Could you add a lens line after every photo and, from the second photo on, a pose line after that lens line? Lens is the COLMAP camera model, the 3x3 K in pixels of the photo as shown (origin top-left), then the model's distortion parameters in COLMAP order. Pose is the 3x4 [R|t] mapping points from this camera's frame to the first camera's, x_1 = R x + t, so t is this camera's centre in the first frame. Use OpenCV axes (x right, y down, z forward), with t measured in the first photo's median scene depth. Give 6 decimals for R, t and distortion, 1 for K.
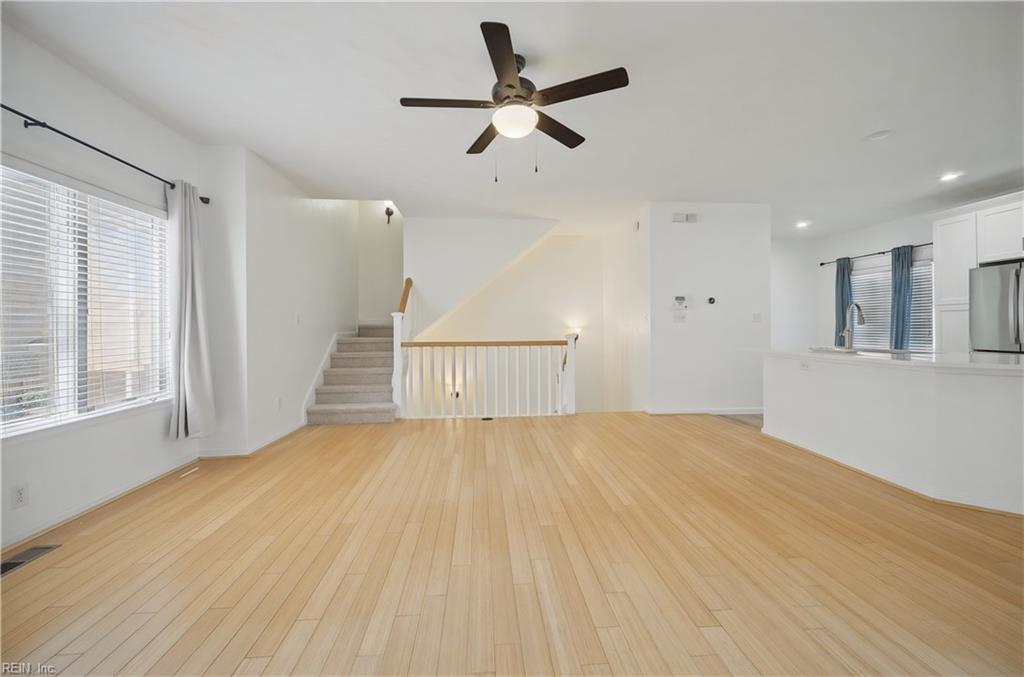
lens RADIAL K [[415.6, 0, 515.9], [0, 415.6, 320.9], [0, 0, 1]] dist [0.001152, -0.000076]
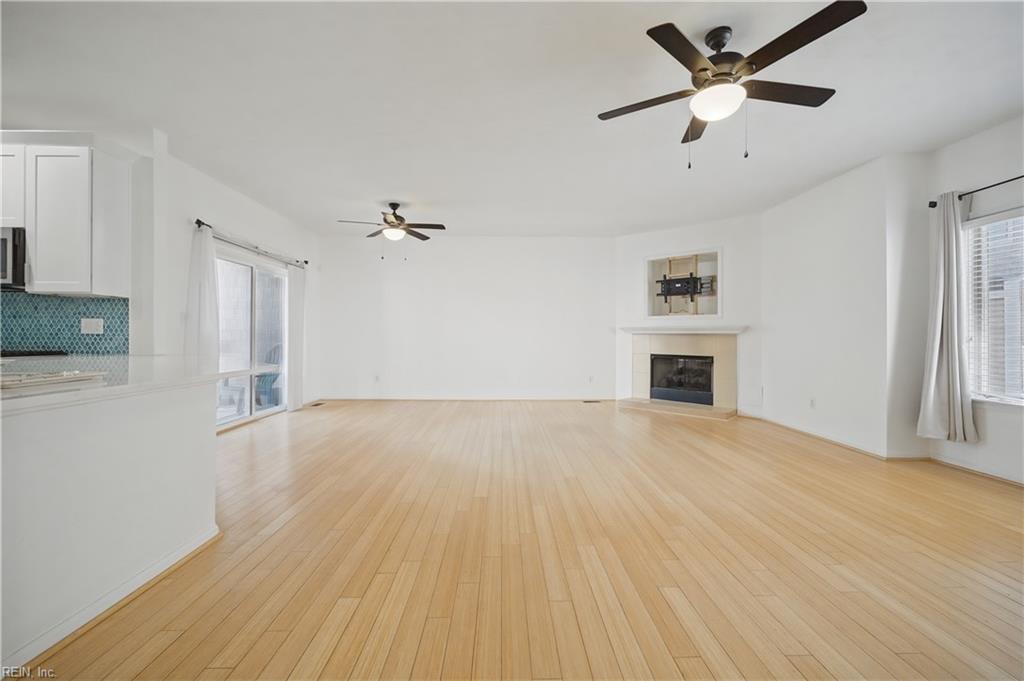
lens RADIAL K [[408.9, 0, 510.7], [0, 408.9, 334.7], [0, 0, 1]] dist [-0.002930, -0.000505]
pose [[-0.997704, 0.001718, 0.067709, 0.187694], [0.000169, 0.999738, -0.022880, 0.024228], [-0.067731, -0.022816, -0.997443, 0.922819]]
